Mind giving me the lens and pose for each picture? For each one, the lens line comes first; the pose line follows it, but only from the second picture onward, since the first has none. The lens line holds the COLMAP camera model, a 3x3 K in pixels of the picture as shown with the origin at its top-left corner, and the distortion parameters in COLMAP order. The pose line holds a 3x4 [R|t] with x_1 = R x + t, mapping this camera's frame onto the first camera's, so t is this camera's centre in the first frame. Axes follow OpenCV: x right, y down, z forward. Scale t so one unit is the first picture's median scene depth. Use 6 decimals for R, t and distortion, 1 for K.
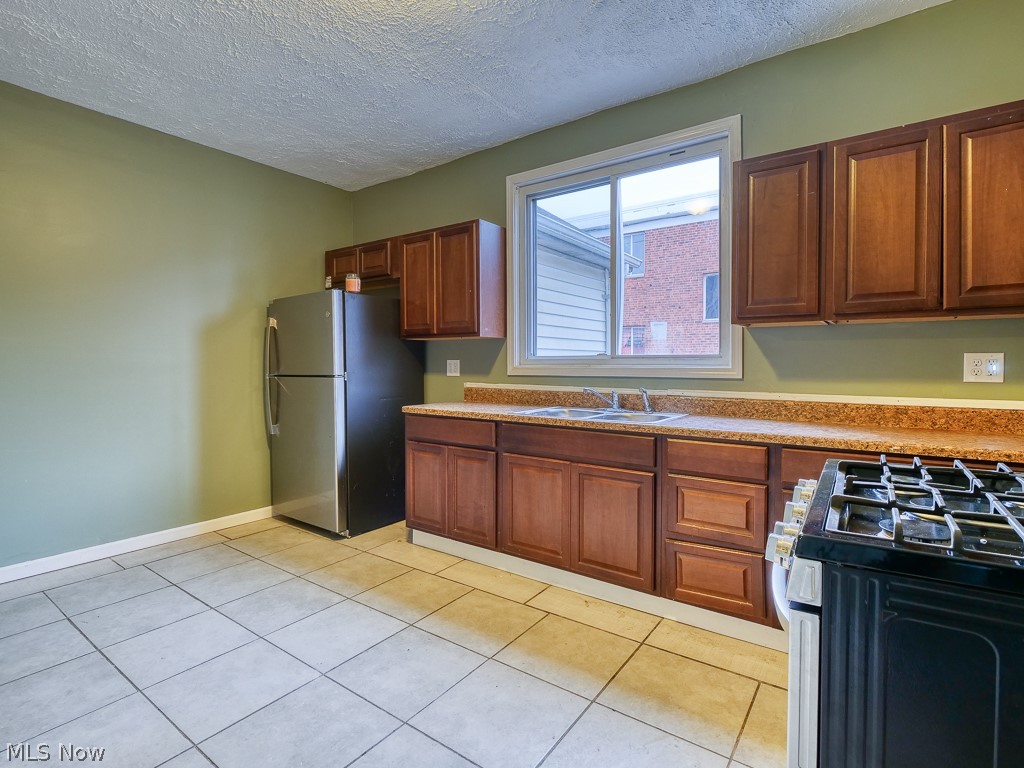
lens RADIAL K [[500.8, 0, 511.6], [0, 500.8, 379.0], [0, 0, 1]] dist [-0.010229, -0.000919]
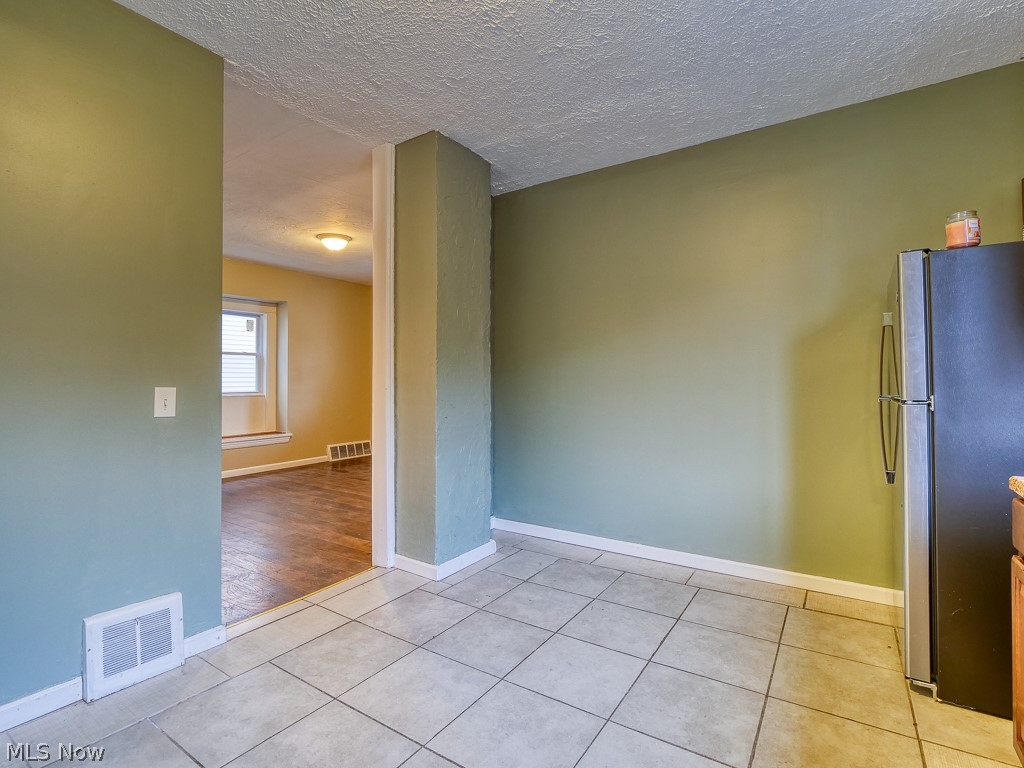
lens RADIAL K [[500.8, 0, 515.5], [0, 500.8, 374.2], [0, 0, 1]] dist [-0.010229, -0.000919]
pose [[0.040268, -0.018621, -0.999015, 0.248782], [-0.022103, 0.999565, -0.019522, -0.020153], [0.998944, 0.022868, 0.039839, 0.639269]]
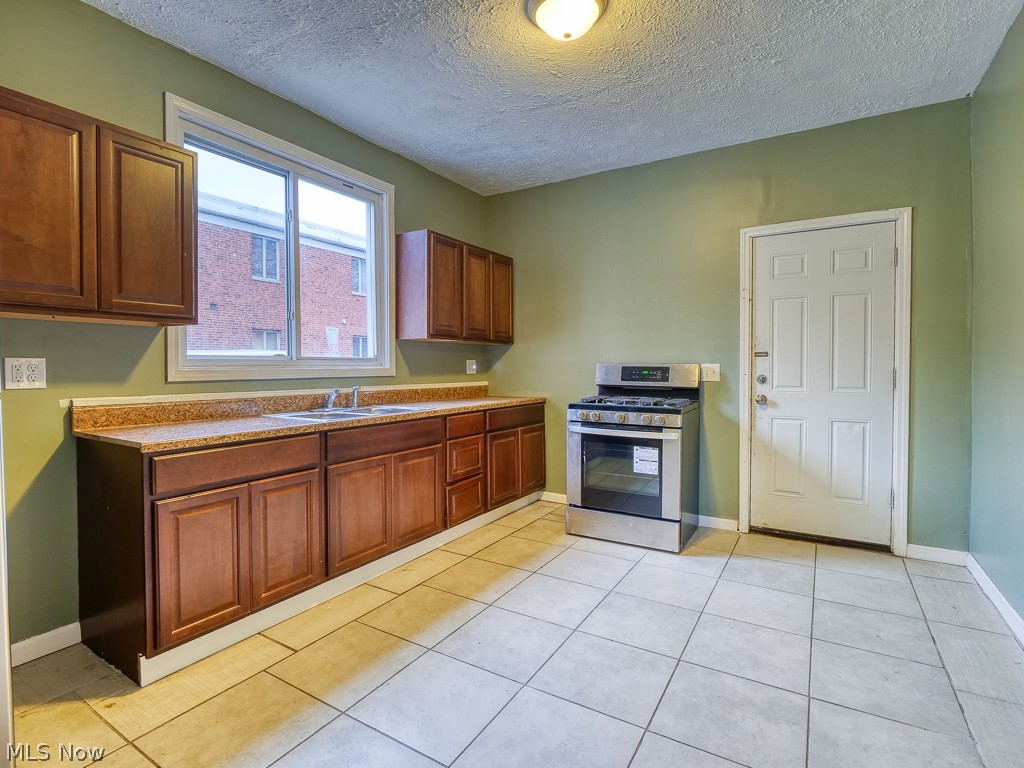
lens RADIAL K [[500.8, 0, 507.2], [0, 500.8, 379.2], [0, 0, 1]] dist [-0.010229, -0.000919]
pose [[-0.058399, -0.027374, 0.997918, -0.929094], [0.030522, 0.999108, 0.029193, -0.021836], [-0.997827, 0.032163, -0.057512, 0.749254]]
